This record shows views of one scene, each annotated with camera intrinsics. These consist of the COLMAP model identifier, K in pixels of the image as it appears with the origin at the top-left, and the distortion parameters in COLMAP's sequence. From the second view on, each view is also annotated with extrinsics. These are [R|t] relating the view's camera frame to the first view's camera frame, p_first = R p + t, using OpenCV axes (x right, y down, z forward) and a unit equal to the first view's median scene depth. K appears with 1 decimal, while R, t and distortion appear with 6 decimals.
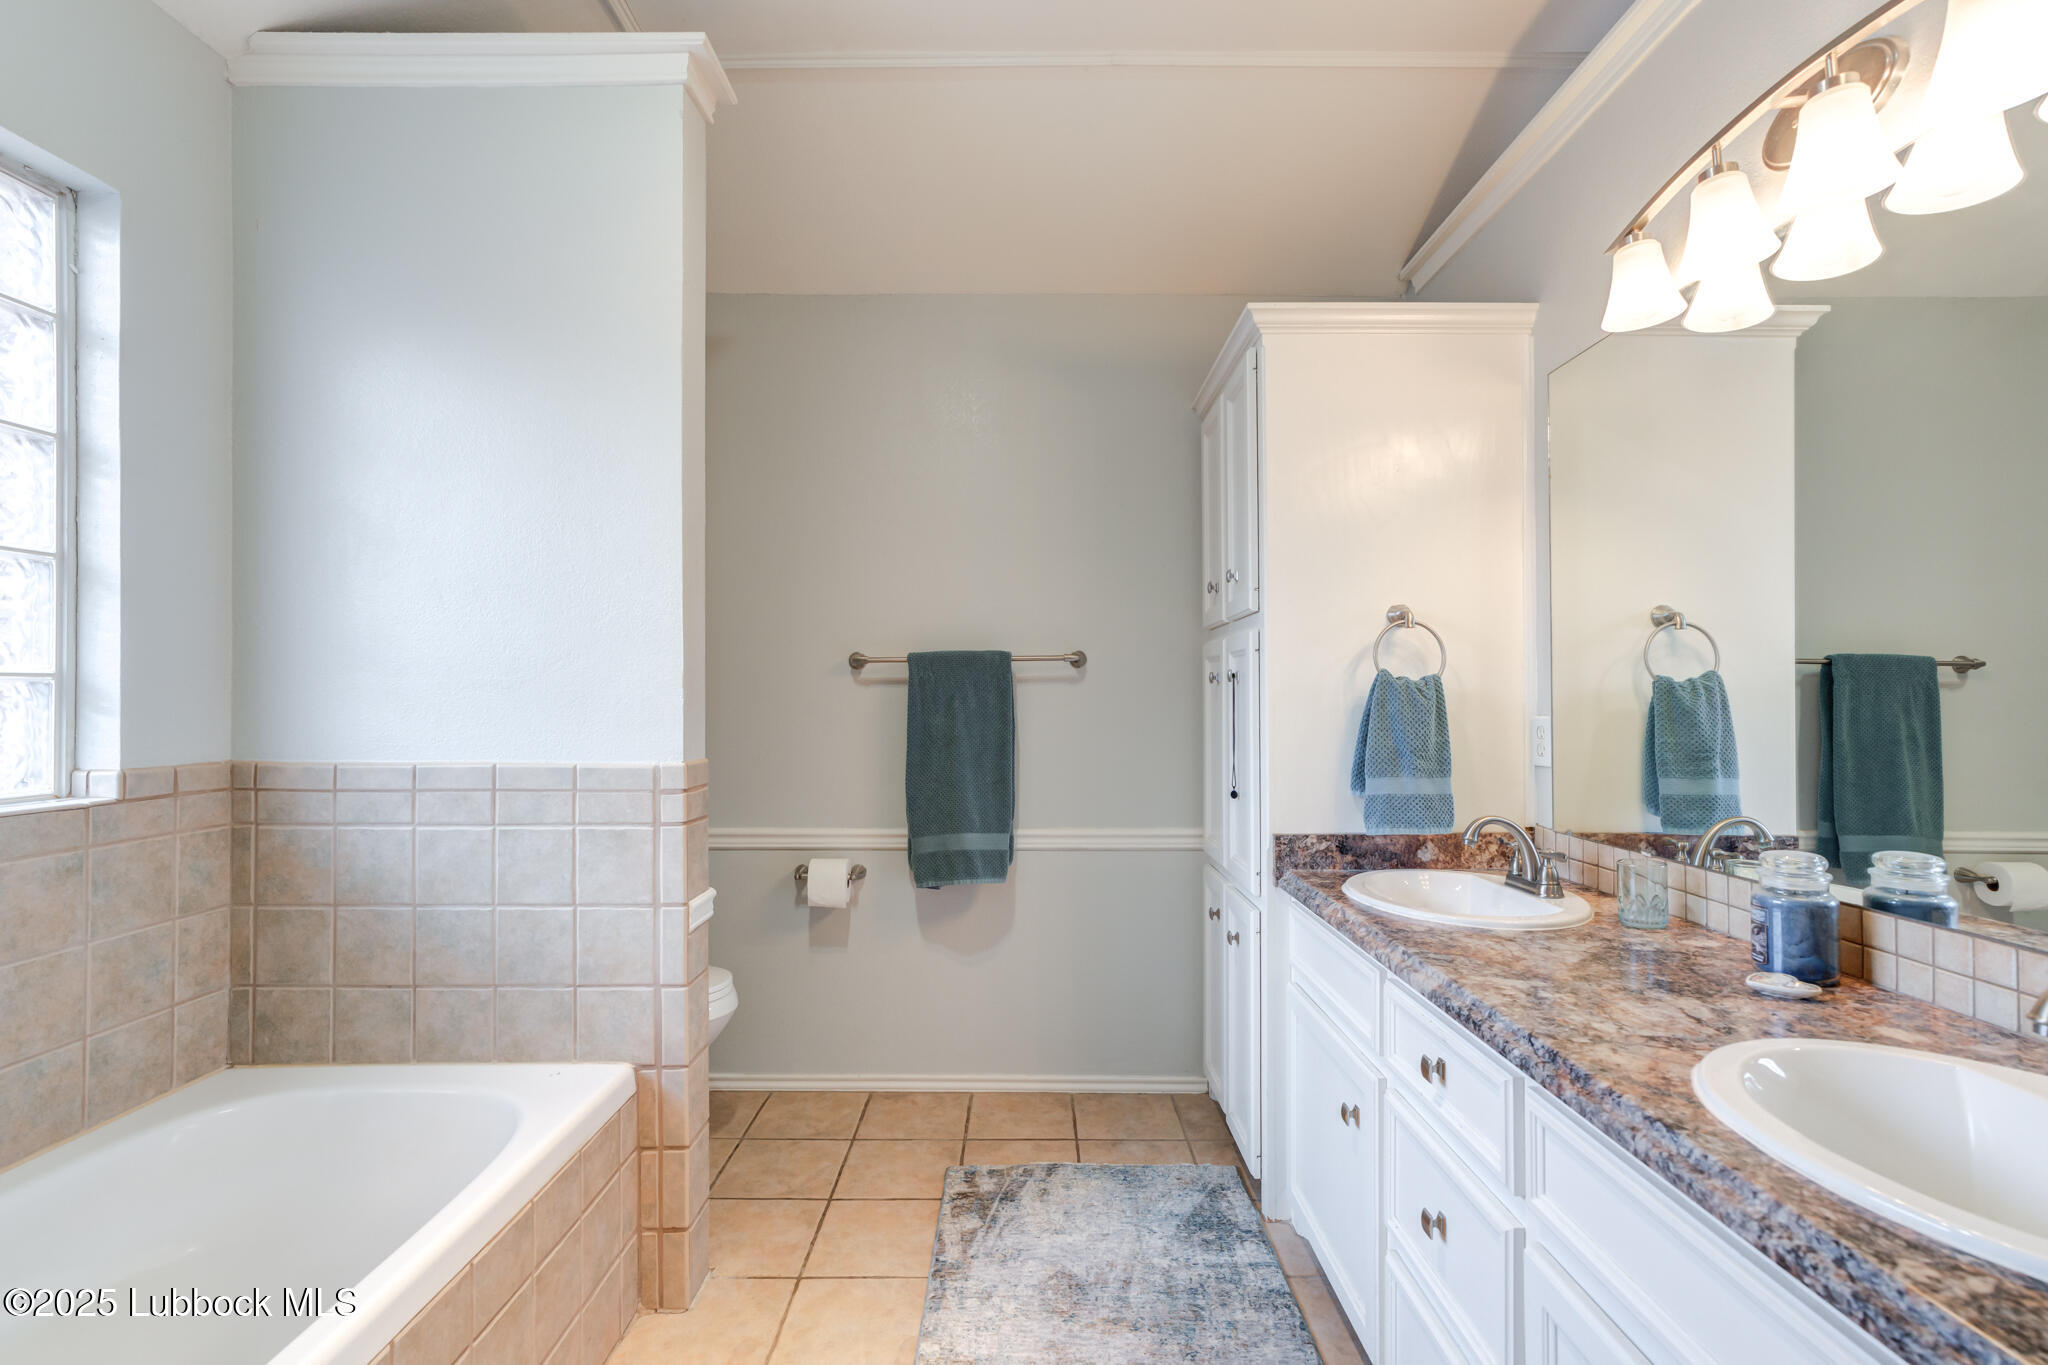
lens RADIAL K [[964.2, 0, 1019.3], [0, 964.2, 678.9], [0, 0, 1]] dist [0.001189, 0.004422]
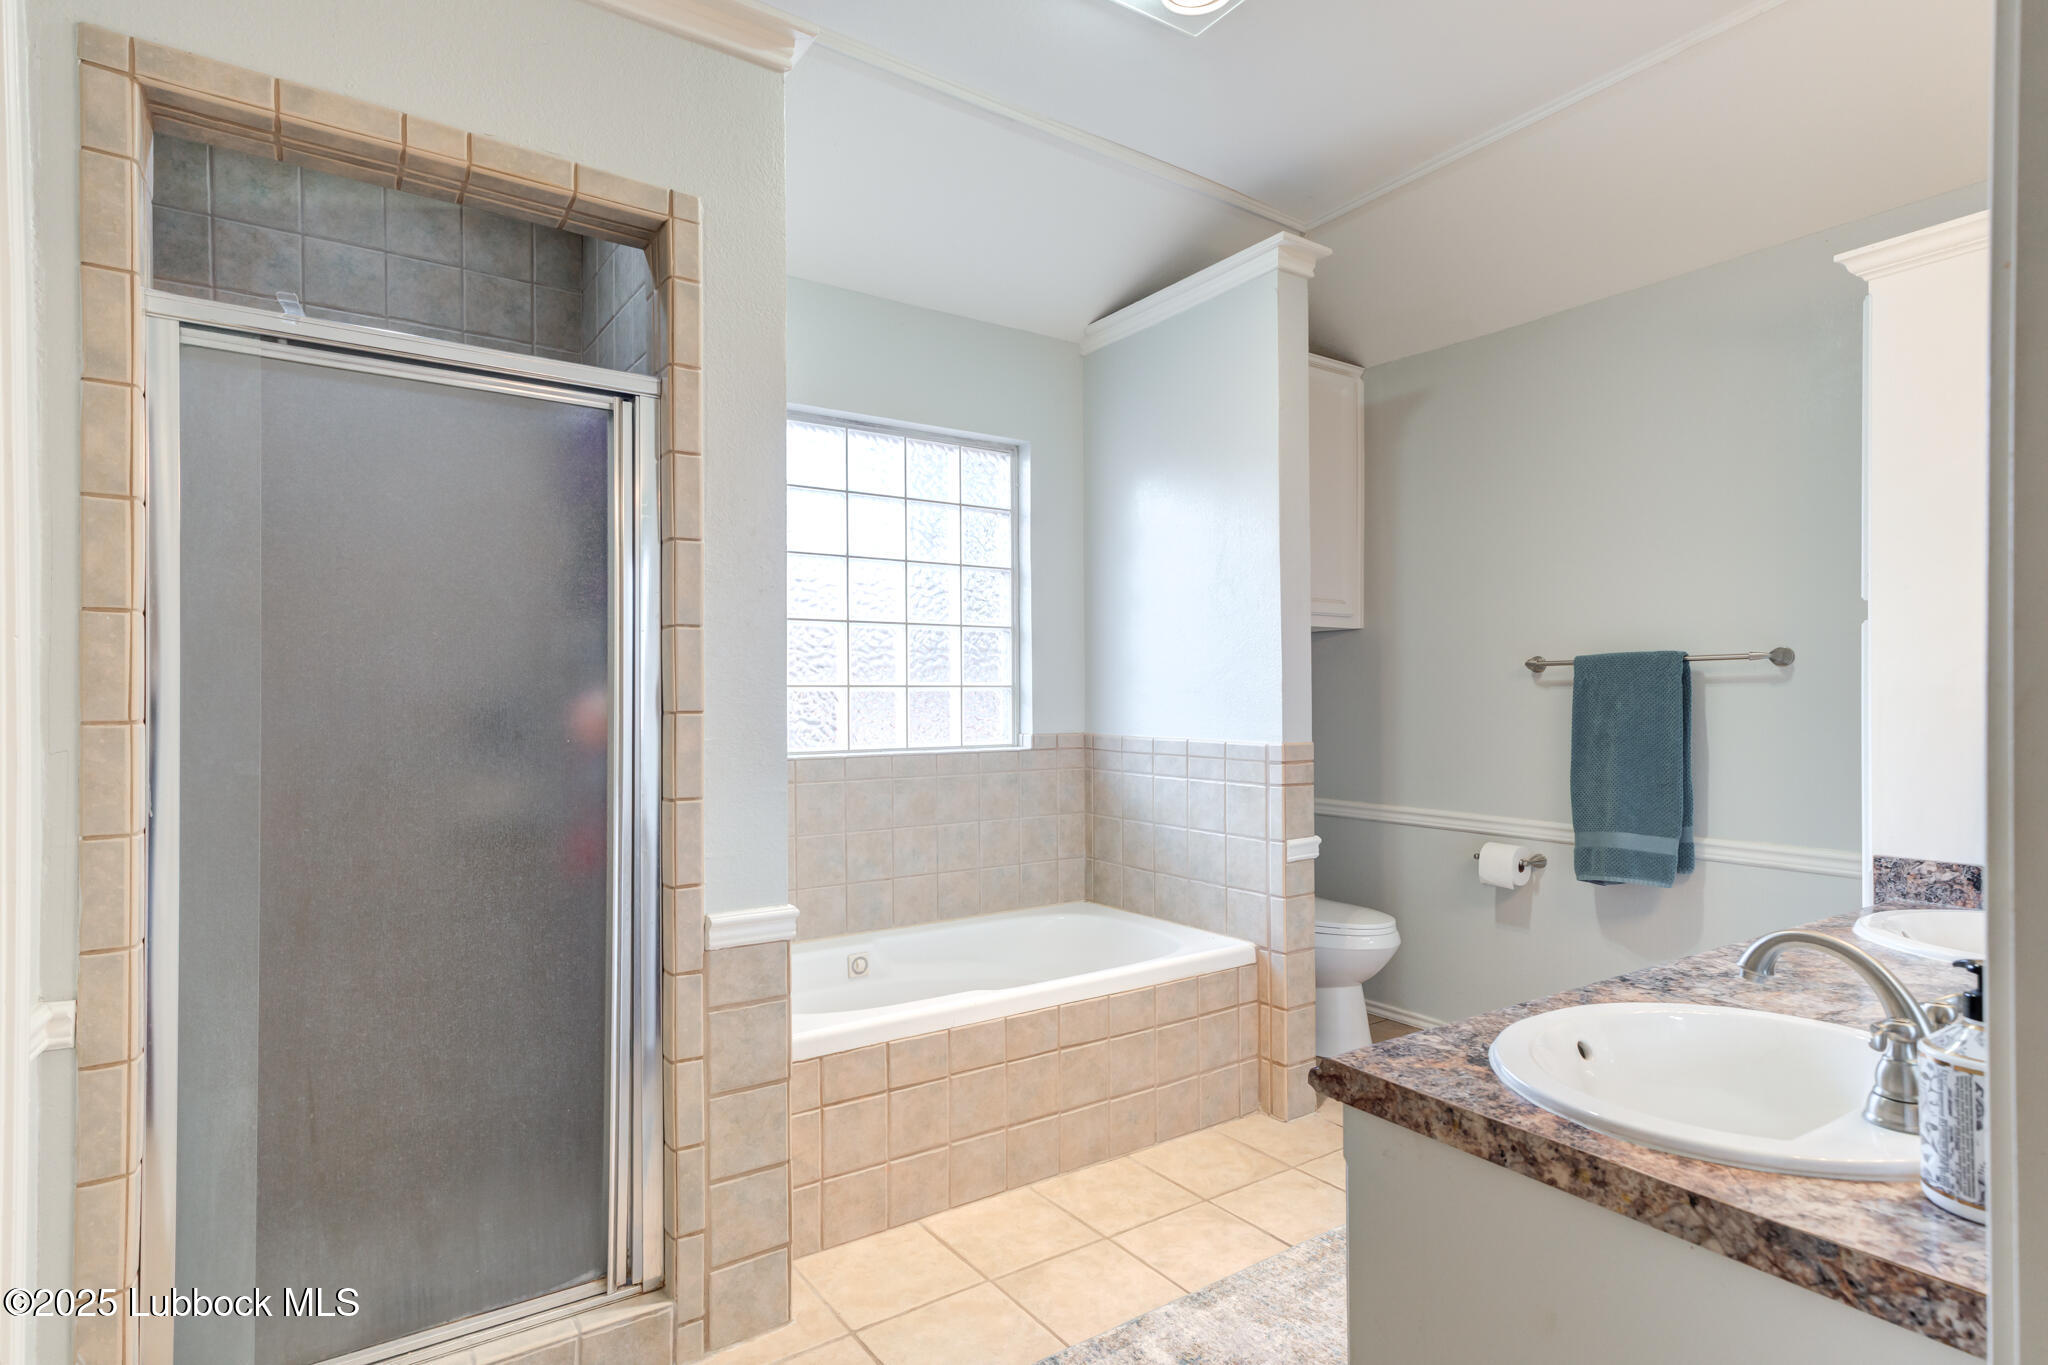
lens RADIAL K [[1082.5, 0, 1015.2], [0, 1082.5, 696.4], [0, 0, 1]] dist [0.003579, 0.003639]
pose [[0.560792, -0.000227, -0.827957, 0.769451], [0.013616, 0.999867, 0.008948, -0.002819], [0.827845, -0.016292, 0.560721, -0.234383]]
